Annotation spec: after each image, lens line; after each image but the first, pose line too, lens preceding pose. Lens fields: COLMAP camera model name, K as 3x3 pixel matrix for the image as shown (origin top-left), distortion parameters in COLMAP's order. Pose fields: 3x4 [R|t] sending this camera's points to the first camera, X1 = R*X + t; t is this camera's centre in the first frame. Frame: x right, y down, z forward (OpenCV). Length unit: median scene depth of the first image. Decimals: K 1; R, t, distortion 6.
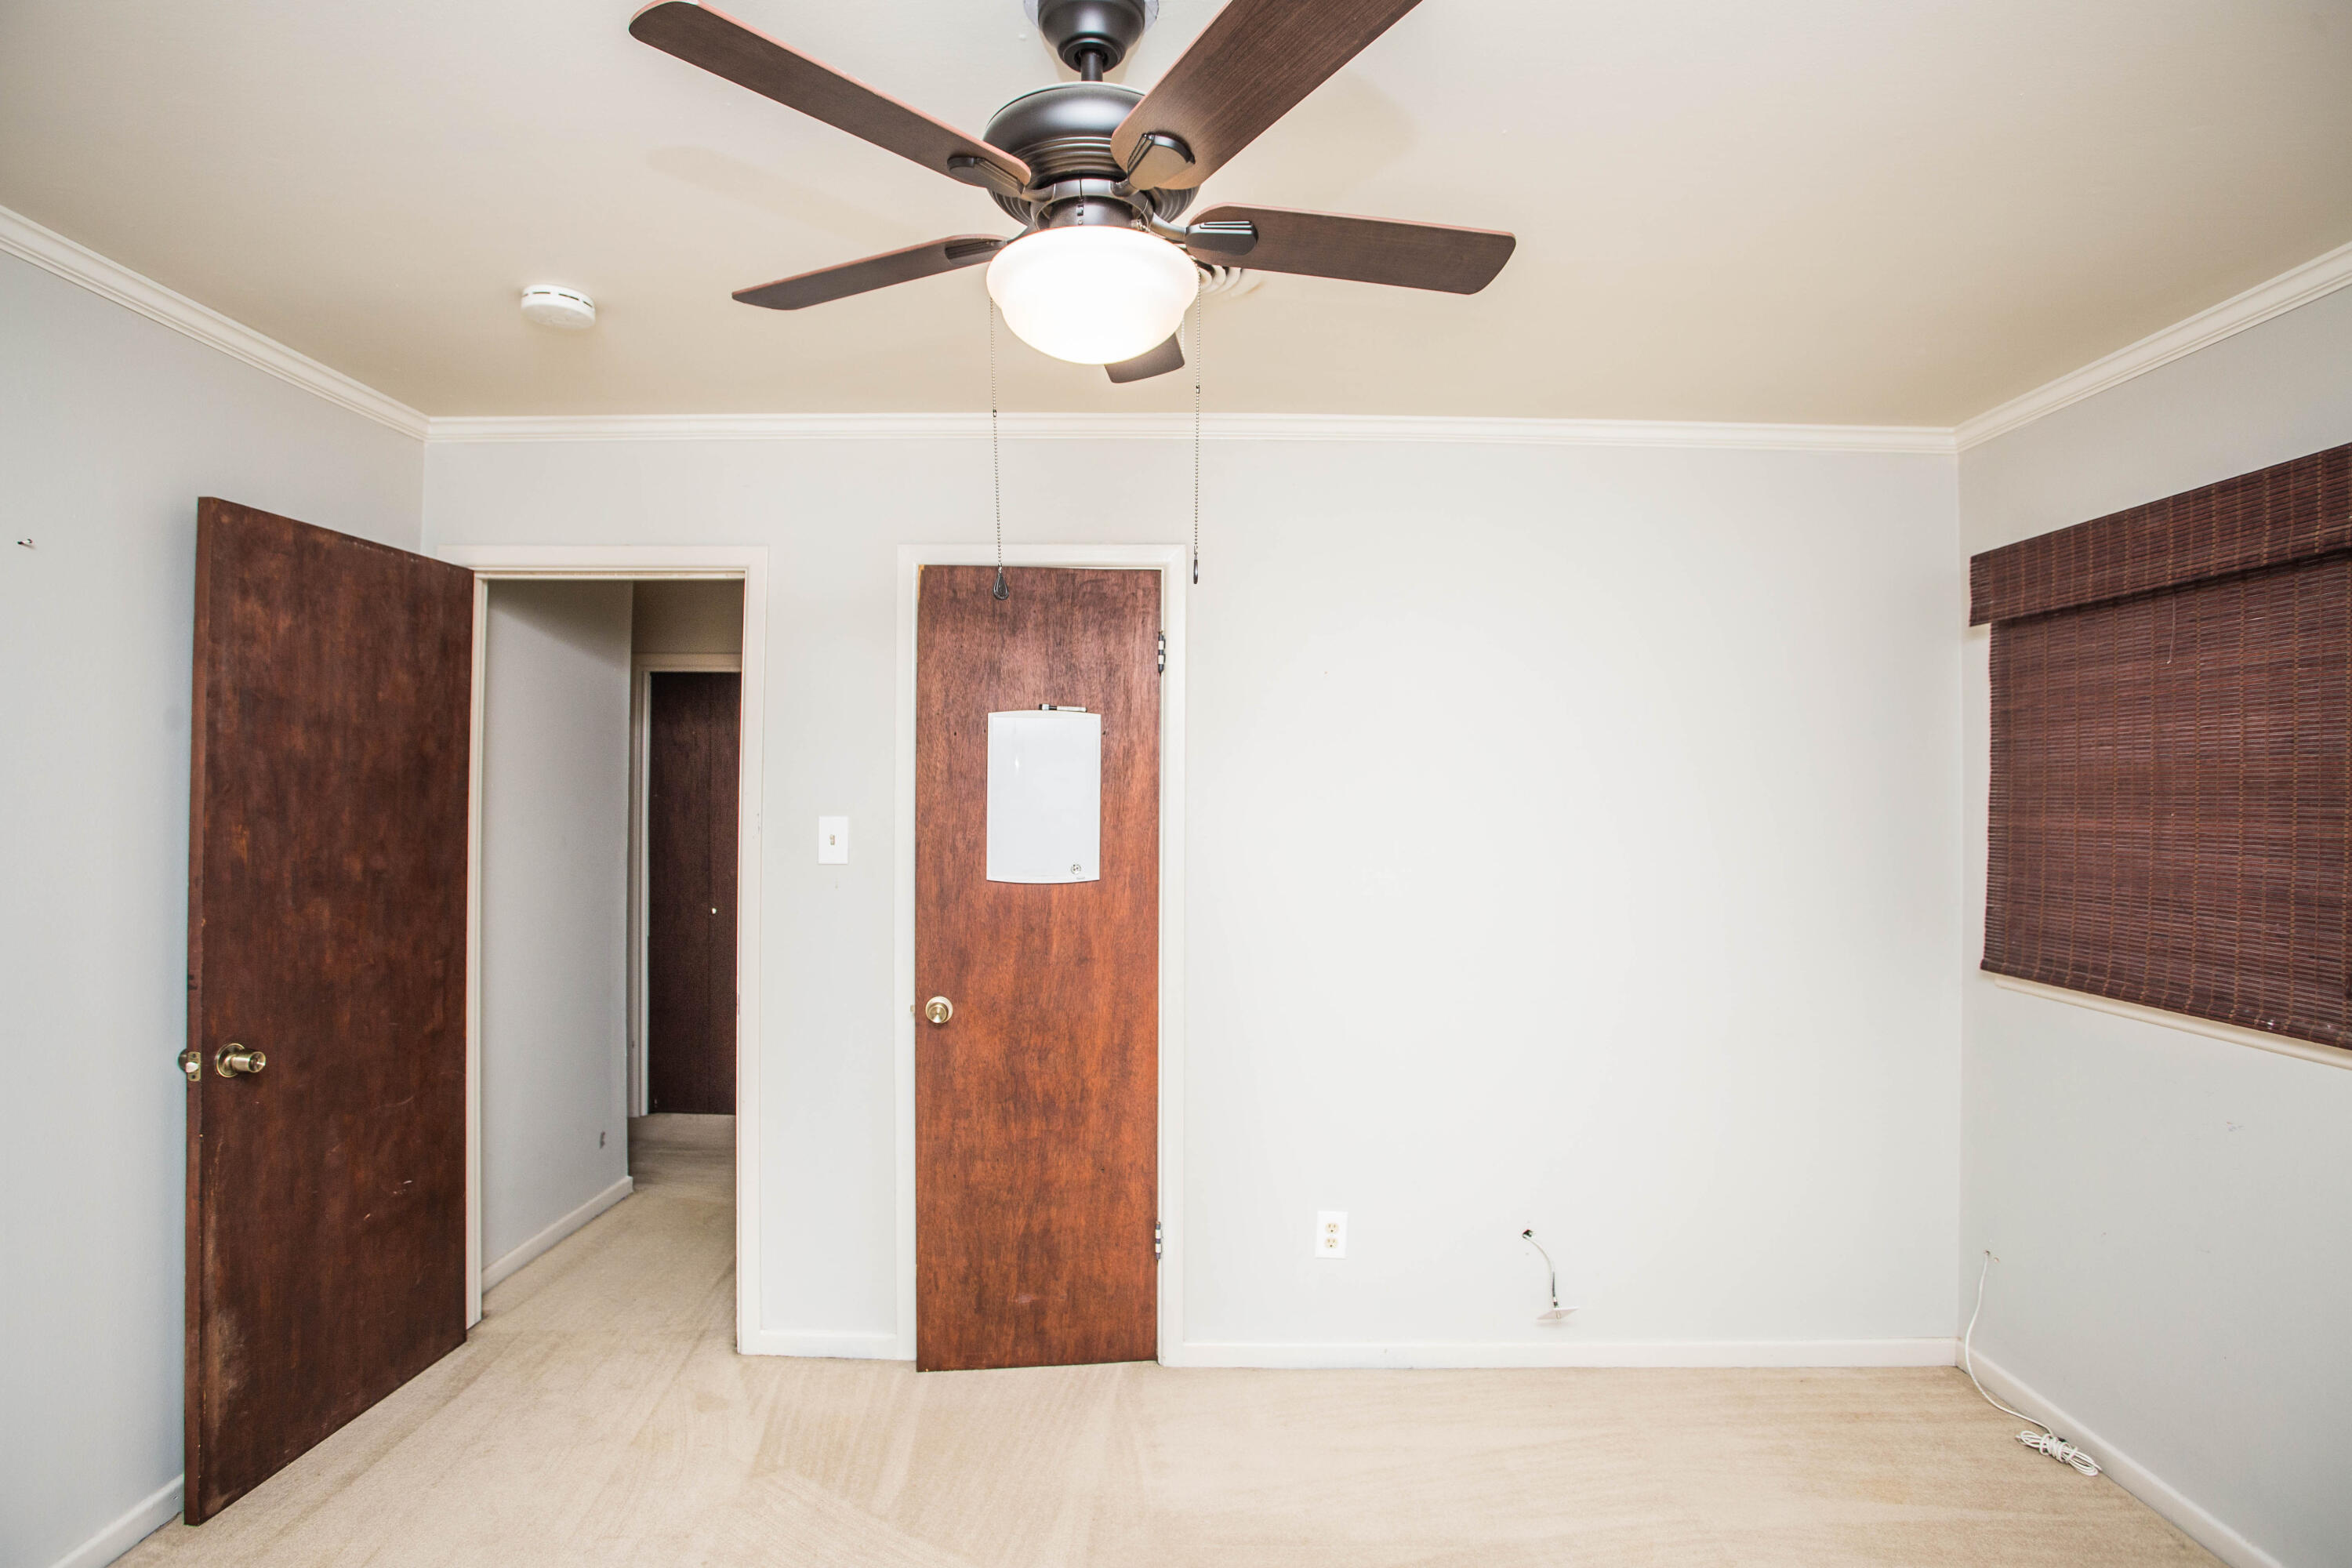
lens RADIAL K [[1159.5, 0, 1187.3], [0, 1159.5, 781.8], [0, 0, 1]] dist [-0.073171, 0.030120]
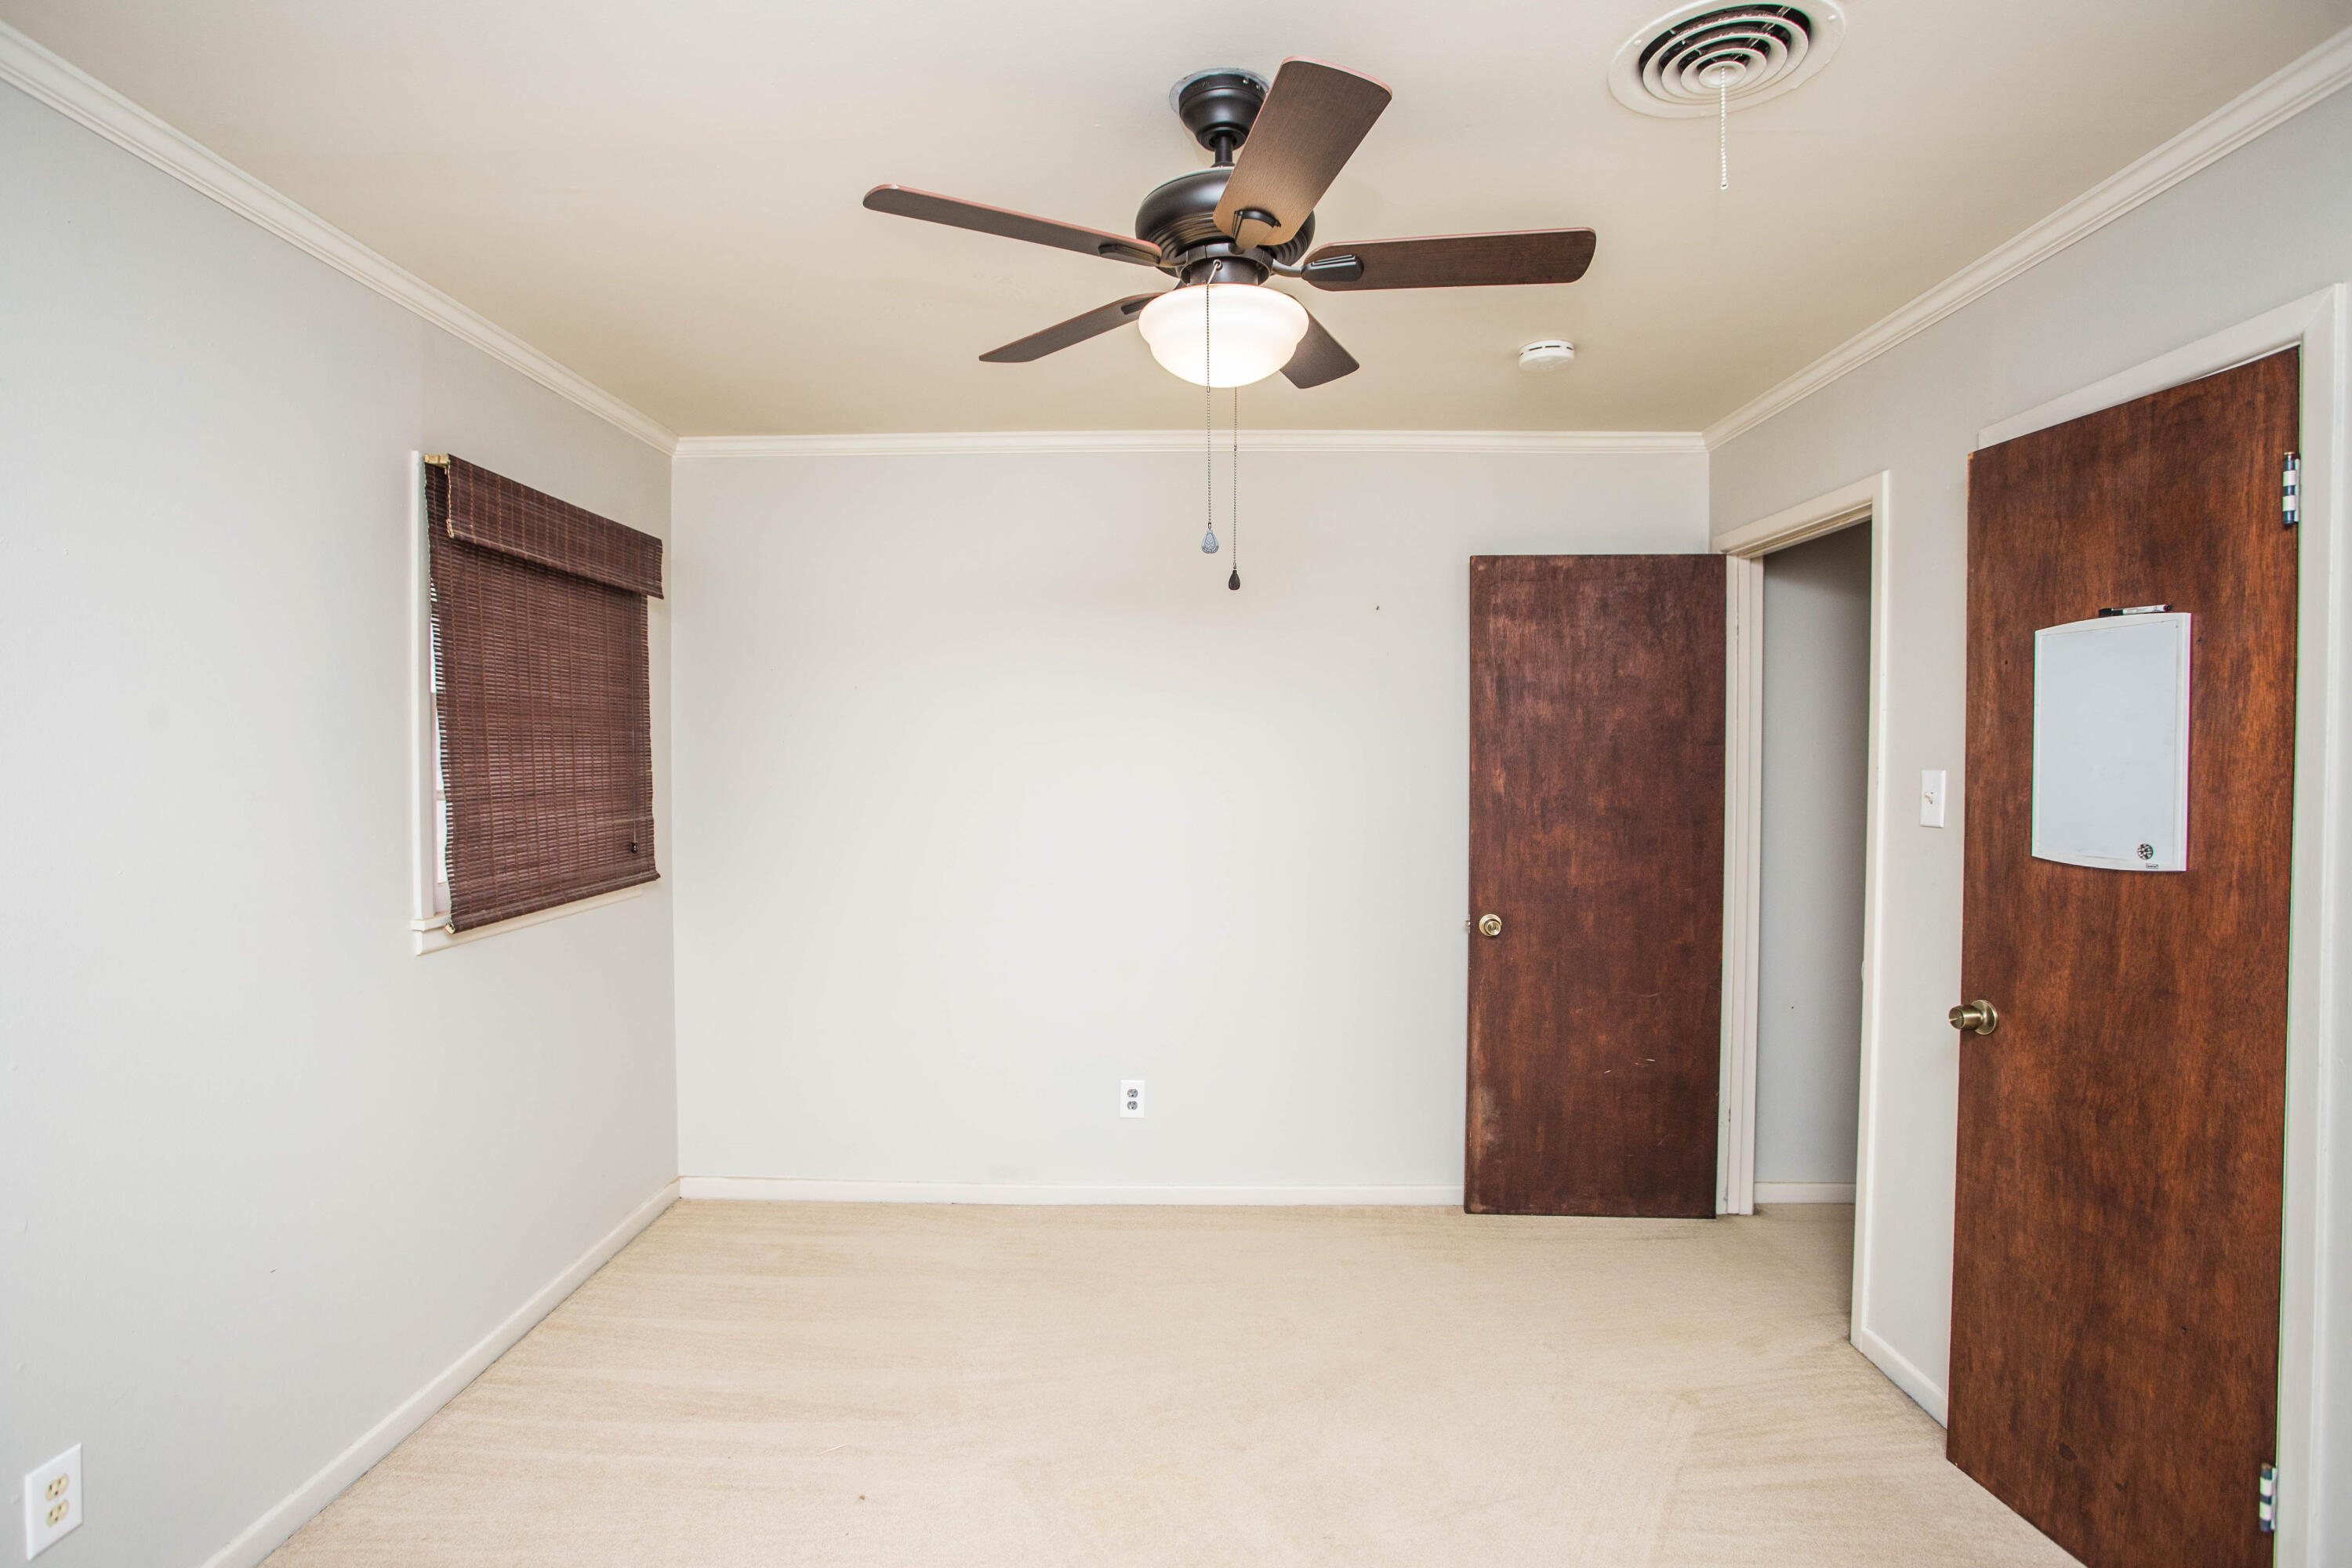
lens RADIAL K [[1159.5, 0, 1161.8], [0, 1159.5, 775.8], [0, 0, 1]] dist [-0.073171, 0.030120]
pose [[-0.018372, 0.010526, -0.999776, 0.552826], [0.005047, 0.999933, 0.010435, 0.022758], [0.999818, -0.004854, -0.018424, 0.454392]]
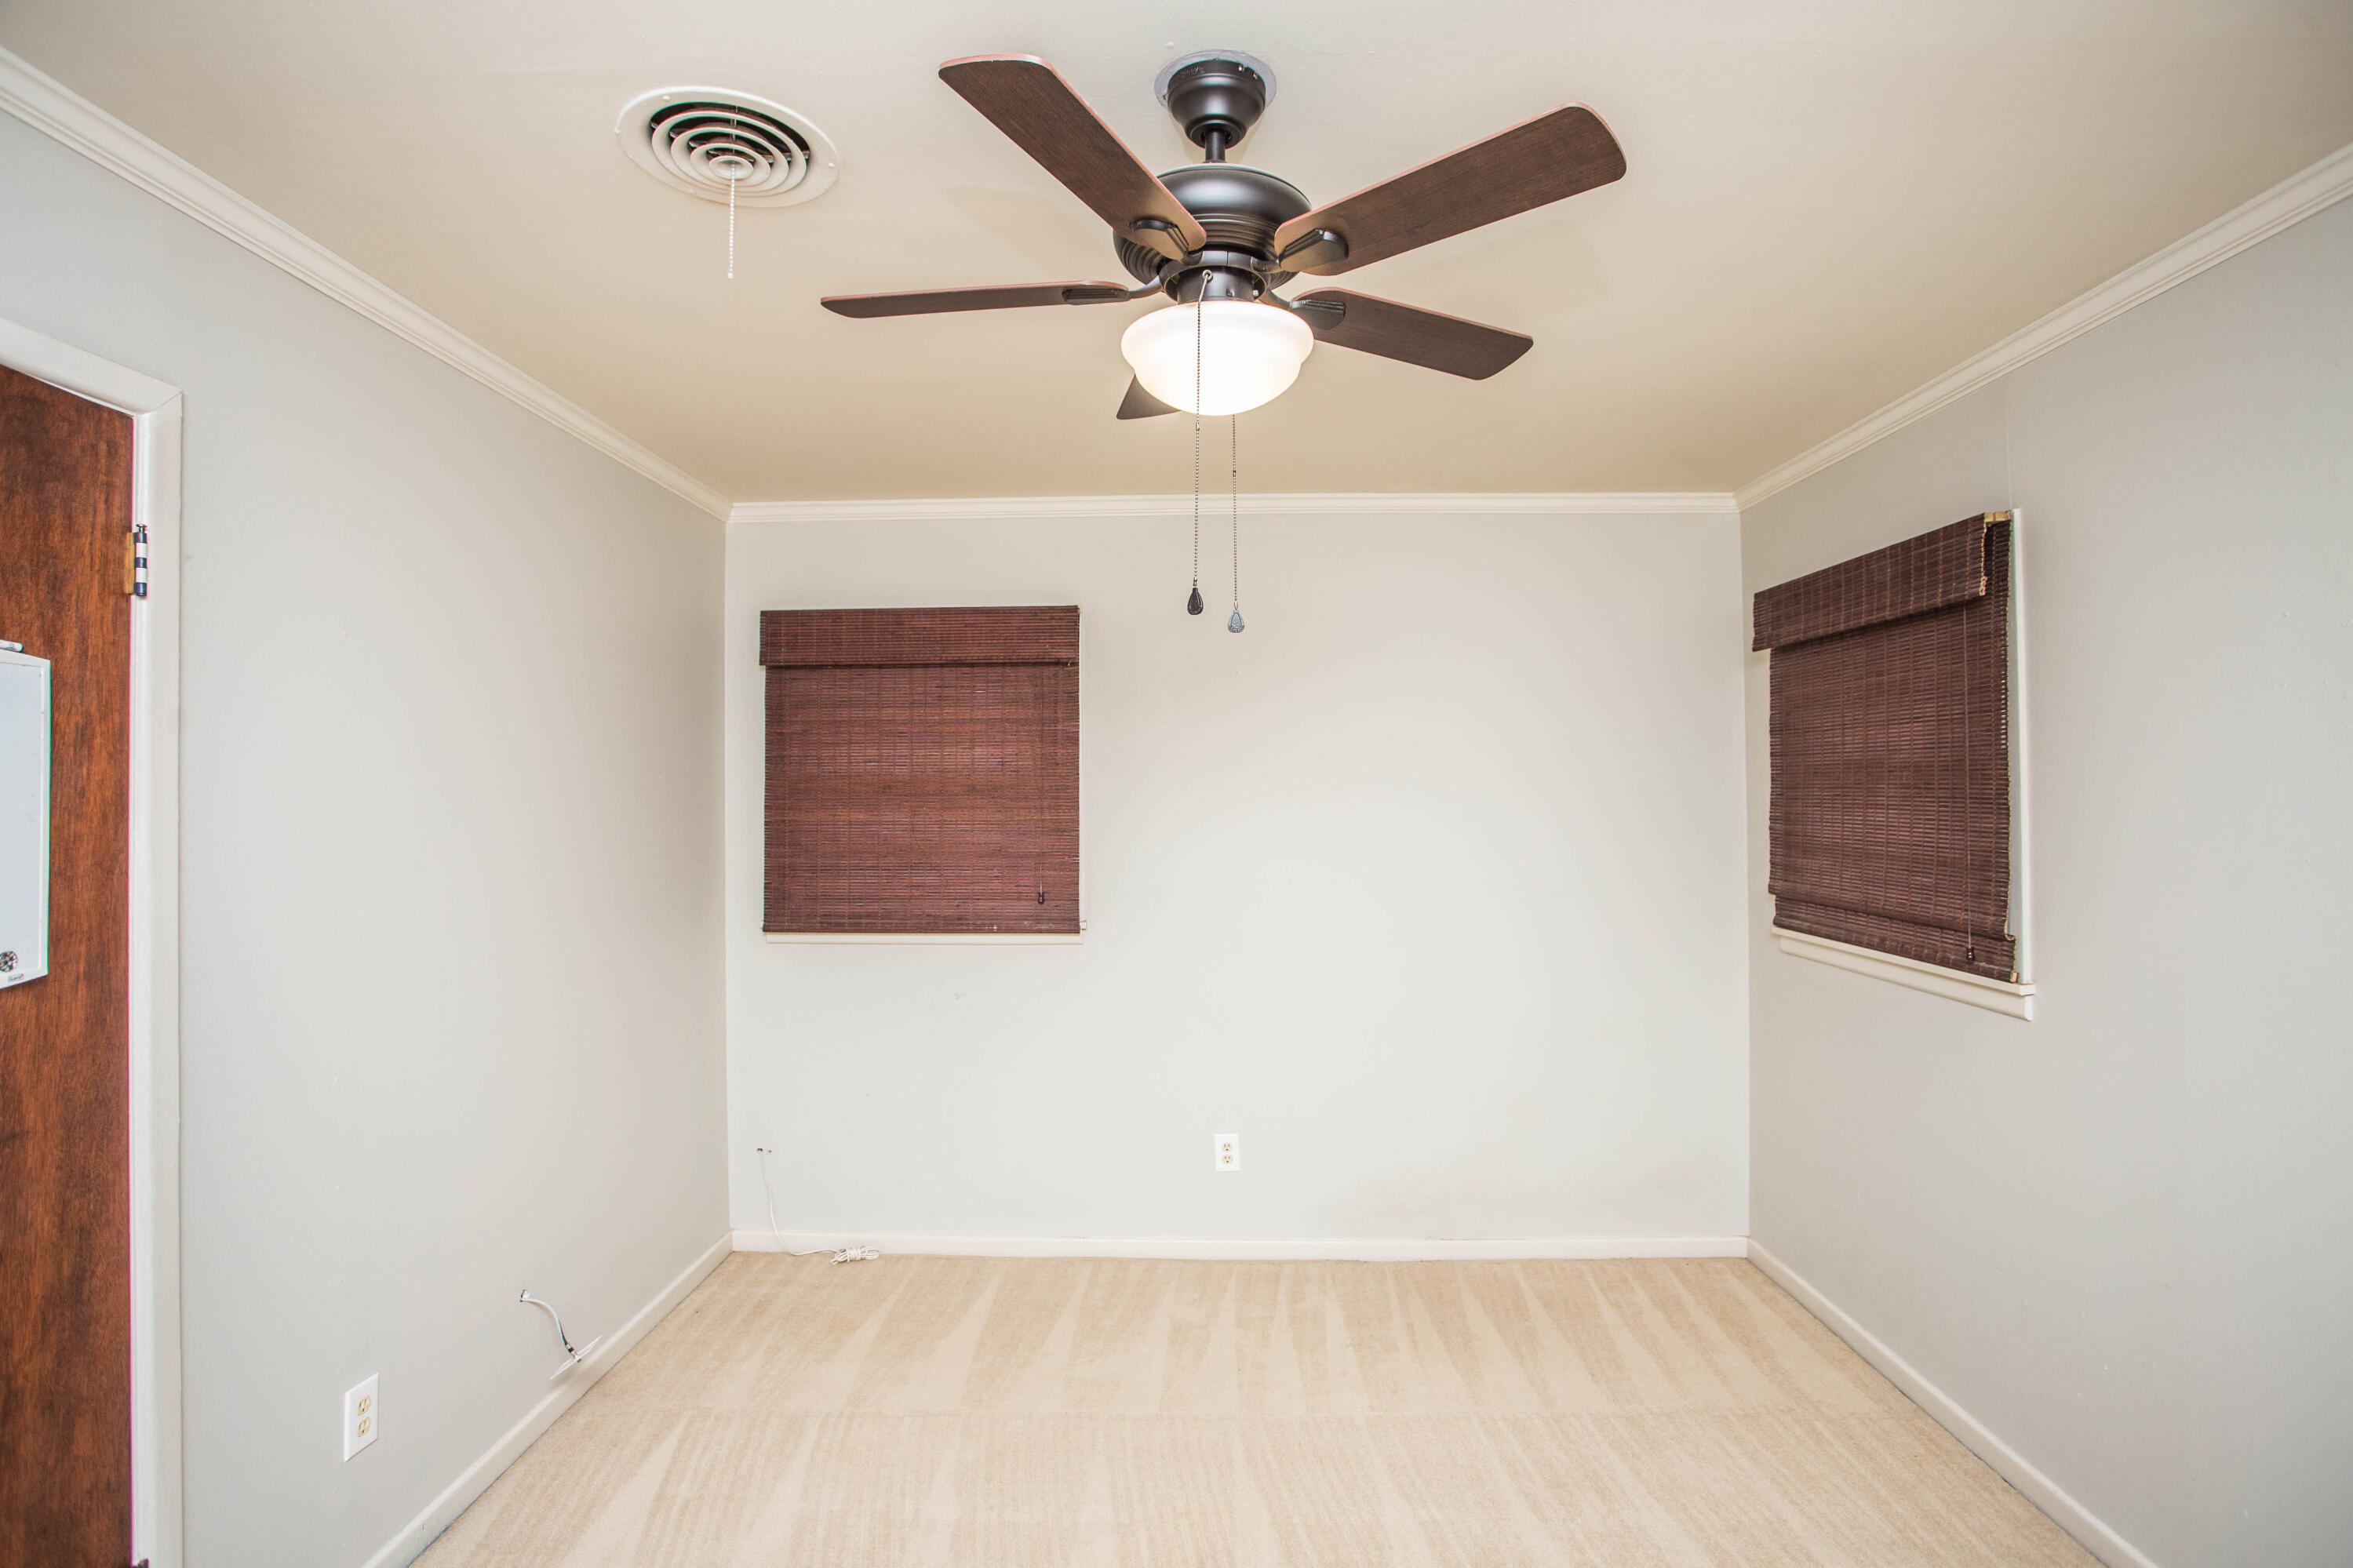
lens RADIAL K [[1159.9, 0, 1165.6], [0, 1159.9, 781.5], [0, 0, 1]] dist [-0.073171, 0.030120]
pose [[0.016065, 0.003137, 0.999866, -0.575408], [-0.005401, 0.999981, -0.003051, -0.004299], [-0.999856, -0.005351, 0.016082, 0.492052]]
